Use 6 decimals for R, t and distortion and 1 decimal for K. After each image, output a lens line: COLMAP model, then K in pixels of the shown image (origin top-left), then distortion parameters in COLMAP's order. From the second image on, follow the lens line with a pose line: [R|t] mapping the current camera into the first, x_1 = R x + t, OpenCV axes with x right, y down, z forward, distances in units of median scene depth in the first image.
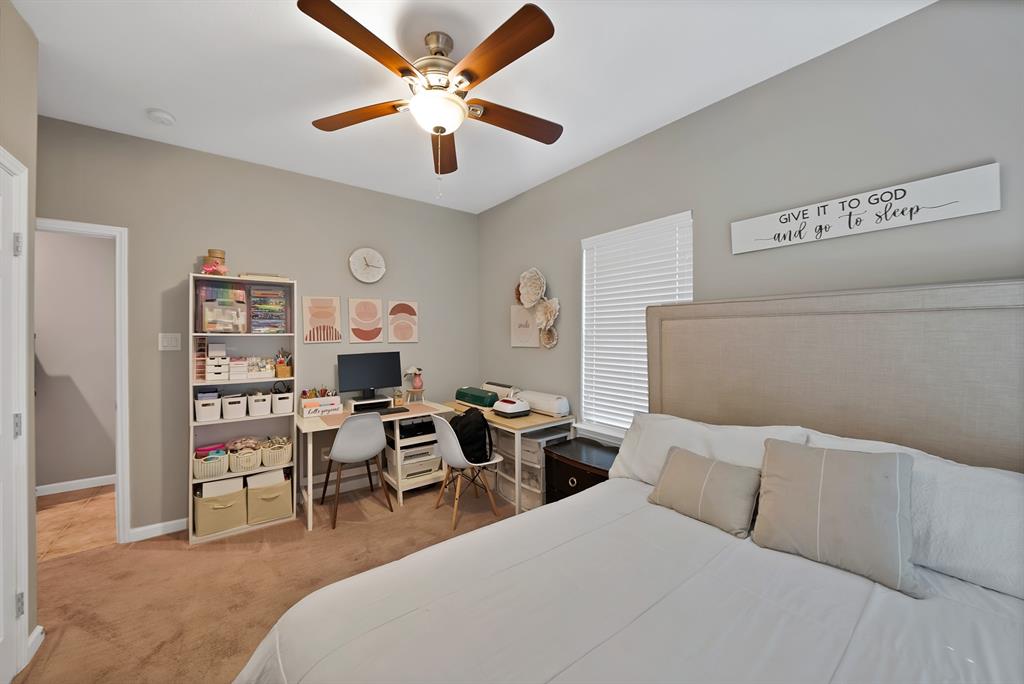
lens RADIAL K [[363.0, 0, 517.8], [0, 363.0, 345.8], [0, 0, 1]] dist [-0.021321, 0.000056]
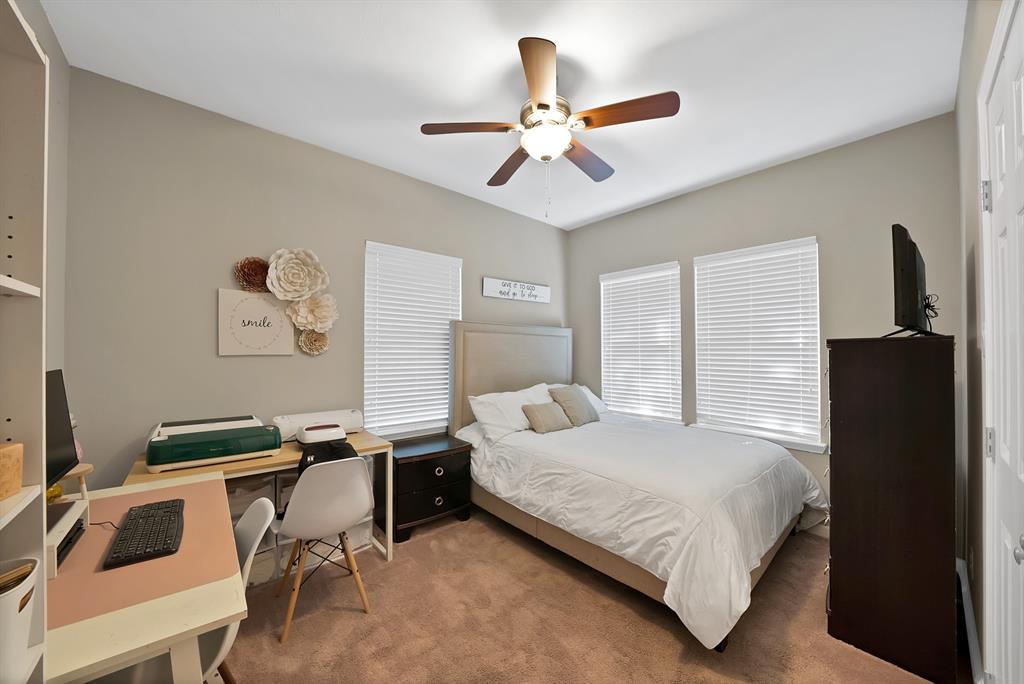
lens RADIAL K [[363.0, 0, 517.8], [0, 363.0, 345.8], [0, 0, 1]] dist [-0.021321, 0.000056]
pose [[-0.038504, 0.008836, 0.999219, -1.237919], [0.017711, 0.999810, -0.008159, -0.000025], [-0.999101, 0.017383, -0.038653, 0.999977]]
